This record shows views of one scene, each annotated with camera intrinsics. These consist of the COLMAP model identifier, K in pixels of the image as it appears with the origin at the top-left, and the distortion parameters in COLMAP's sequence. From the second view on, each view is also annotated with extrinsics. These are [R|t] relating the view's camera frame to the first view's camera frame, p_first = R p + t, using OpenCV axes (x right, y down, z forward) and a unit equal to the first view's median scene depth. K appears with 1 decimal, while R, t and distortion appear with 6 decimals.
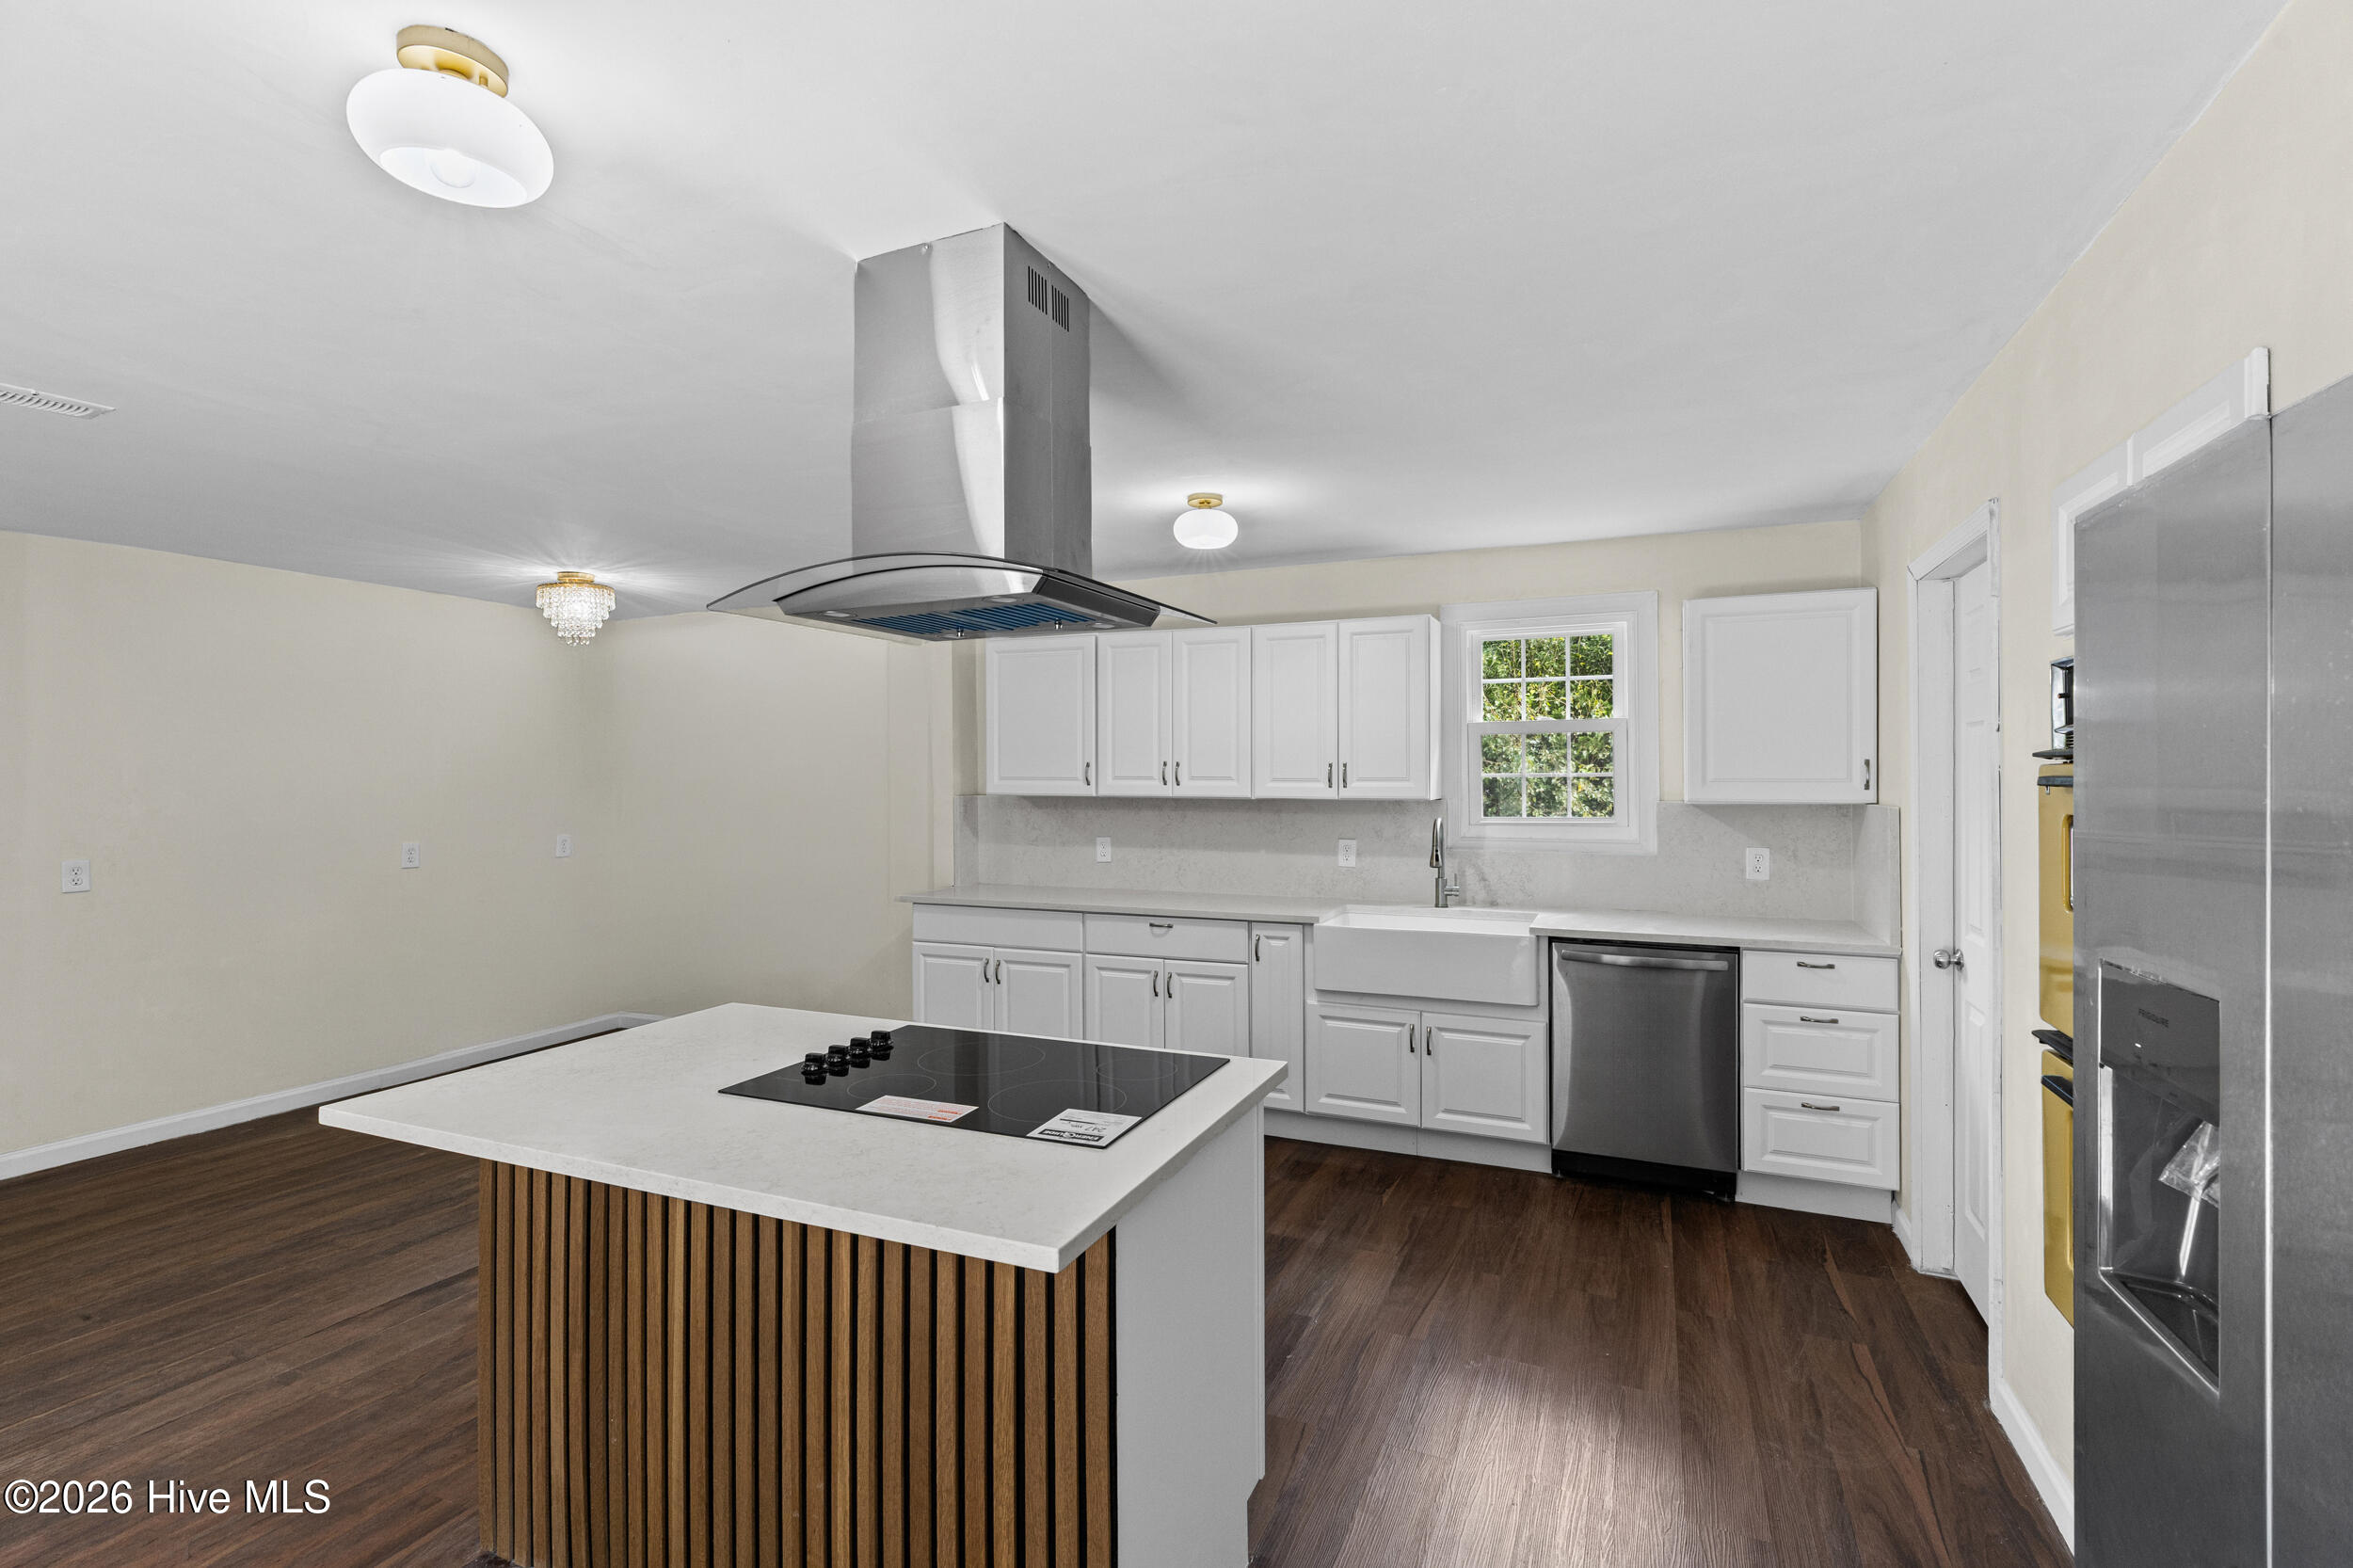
lens RADIAL K [[988.2, 0, 1188.3], [0, 988.2, 778.7], [0, 0, 1]] dist [-0.012733, -0.000121]
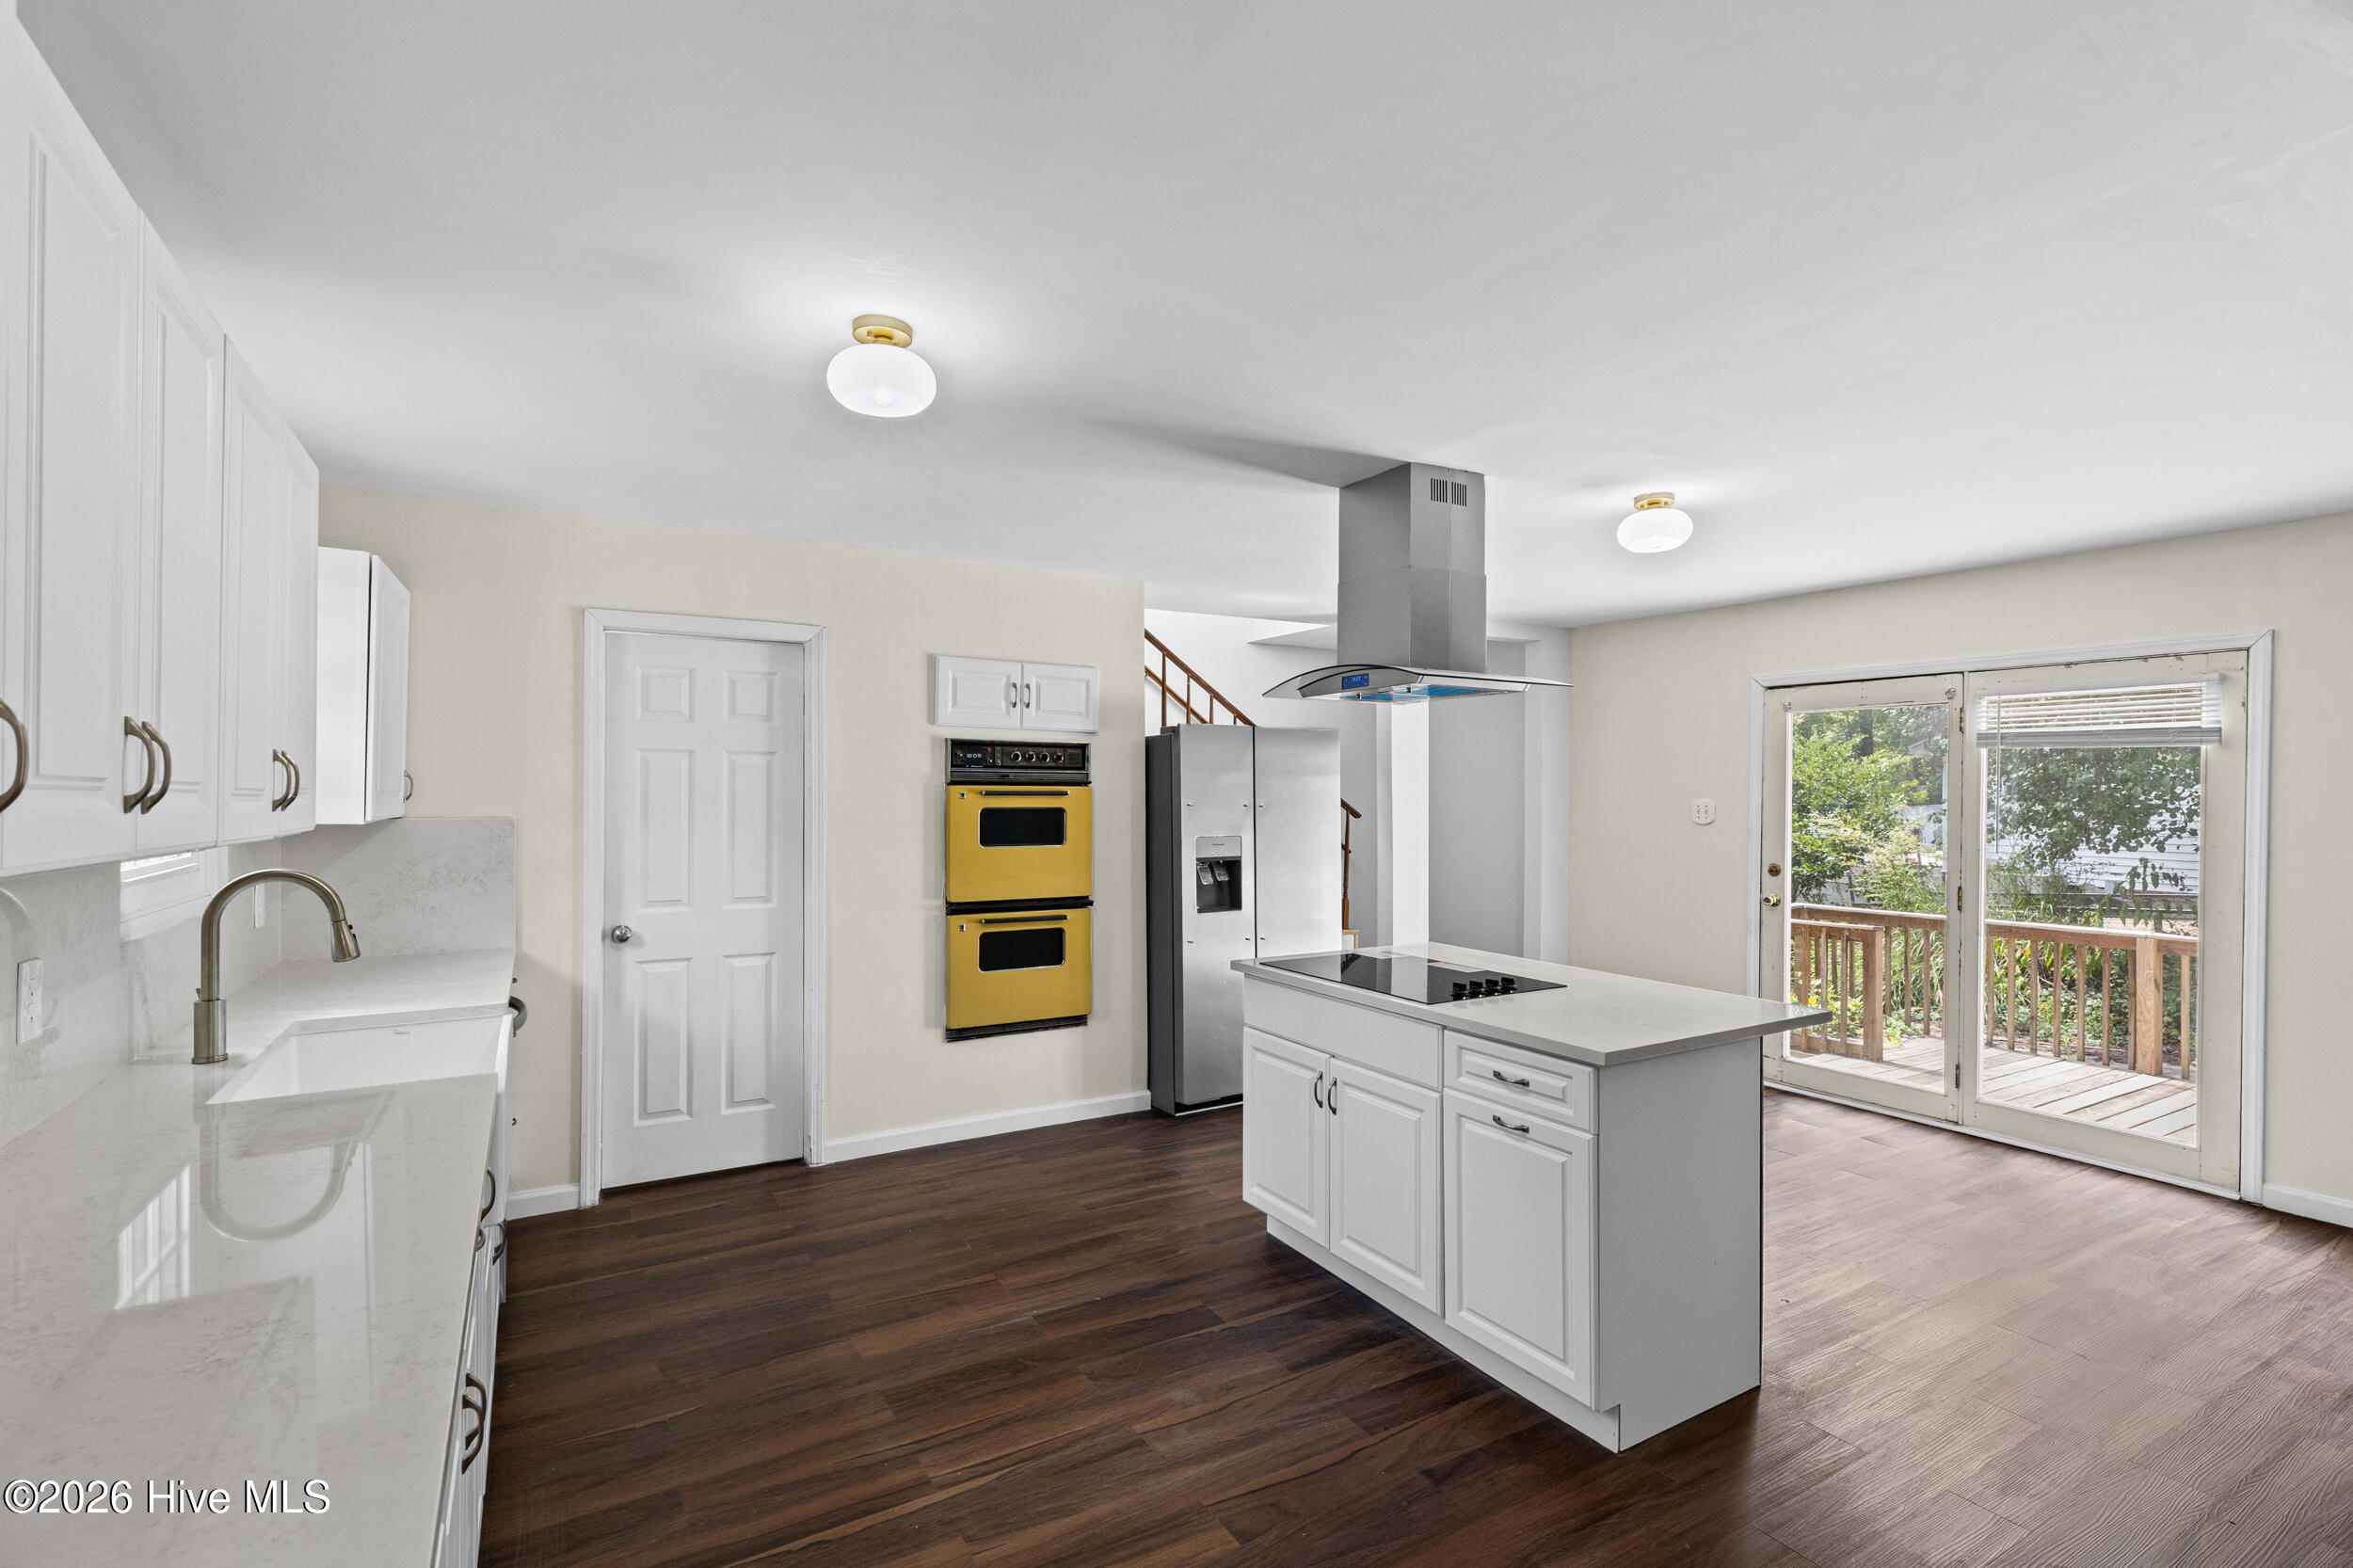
lens RADIAL K [[1063.7, 0, 1191.2], [0, 1063.7, 795.3], [0, 0, 1]] dist [0.008080, -0.000921]
pose [[-0.806942, -0.001959, 0.590627, -0.432813], [-0.001790, 0.999998, 0.000870, 0.002055], [-0.590628, -0.000355, -0.806944, 1.156410]]
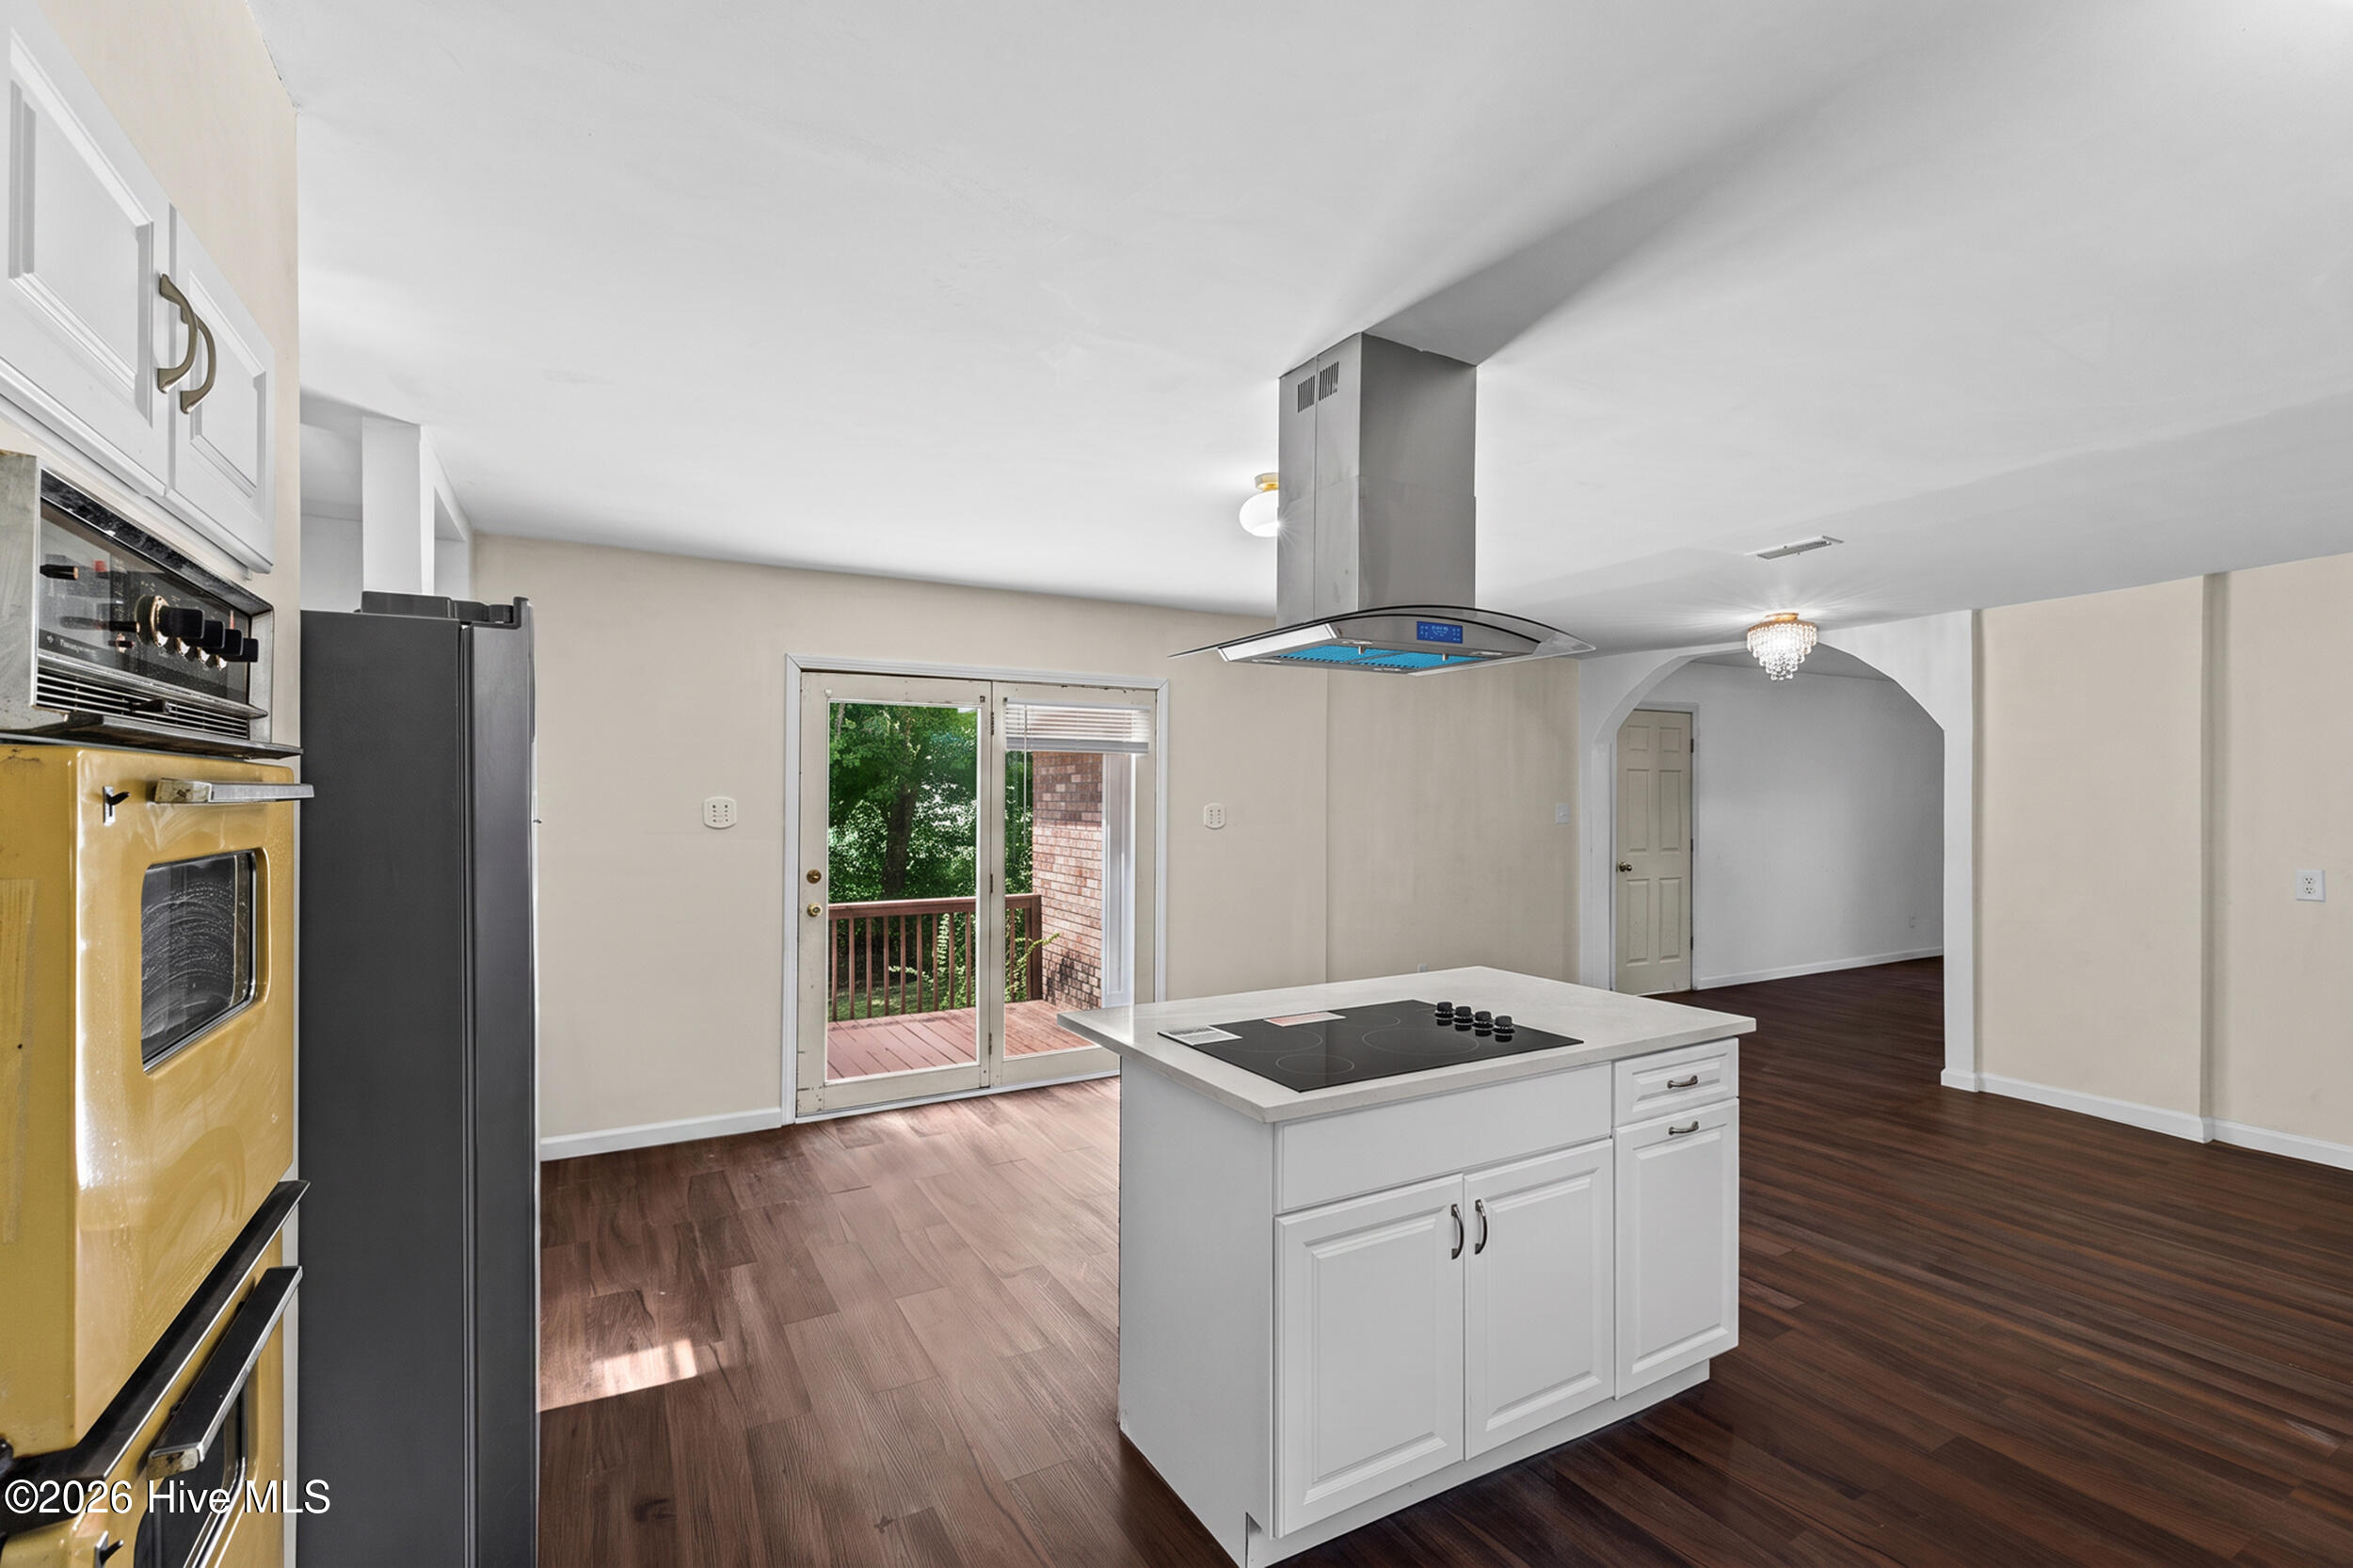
lens RADIAL K [[1063.7, 0, 1158.8], [0, 1063.7, 789.5], [0, 0, 1]] dist [0.008080, -0.000921]
pose [[-0.611350, 0.002467, -0.791357, 0.440591], [0.002180, 0.999997, 0.001433, -0.000602], [0.791358, -0.000849, -0.611353, 0.684558]]
